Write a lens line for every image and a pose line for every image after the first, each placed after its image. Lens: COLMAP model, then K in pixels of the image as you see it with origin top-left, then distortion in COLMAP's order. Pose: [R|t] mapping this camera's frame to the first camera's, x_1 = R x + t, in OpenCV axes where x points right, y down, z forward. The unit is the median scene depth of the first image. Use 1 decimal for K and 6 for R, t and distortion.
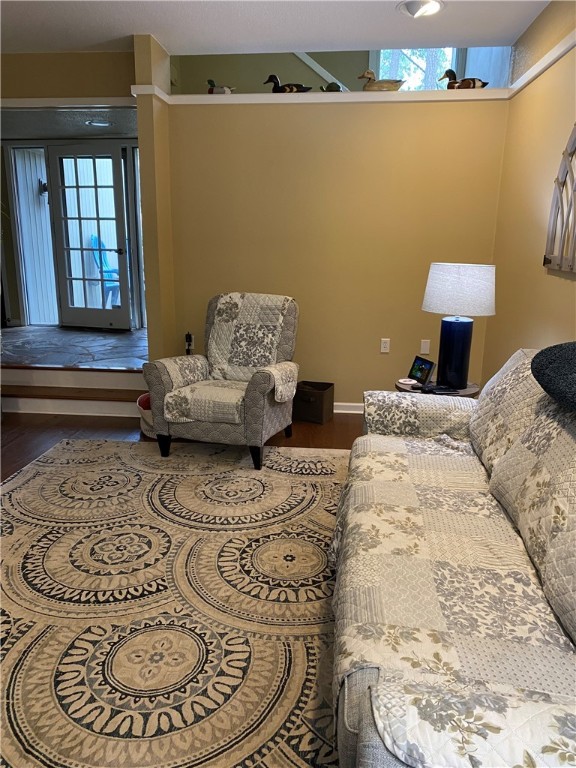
lens RADIAL K [[587.2, 0, 286.5], [0, 587.2, 383.4], [0, 0, 1]] dist [0.034454, -0.033204]
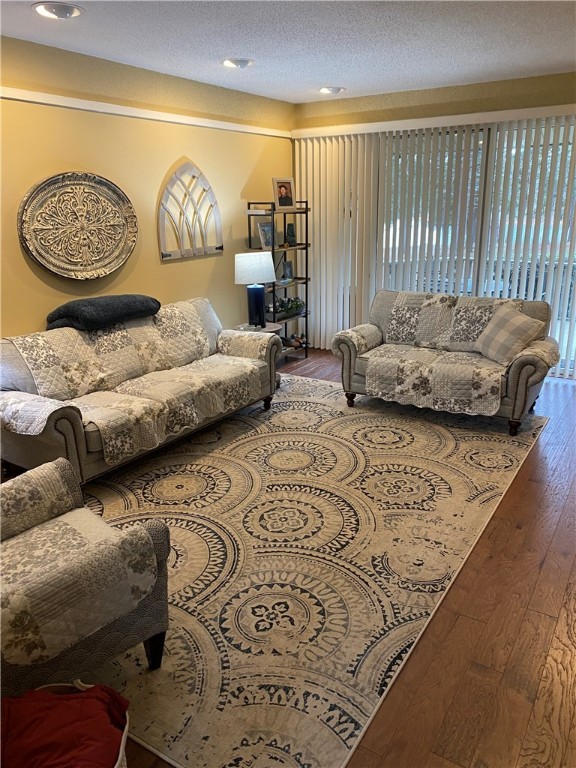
lens RADIAL K [[587.2, 0, 302.2], [0, 587.2, 382.0], [0, 0, 1]] dist [0.034454, -0.033204]
pose [[-0.905620, -0.111126, 0.409272, -0.764342], [0.118636, 0.860146, 0.496059, -0.548595], [-0.407159, 0.497795, -0.765782, 1.739112]]
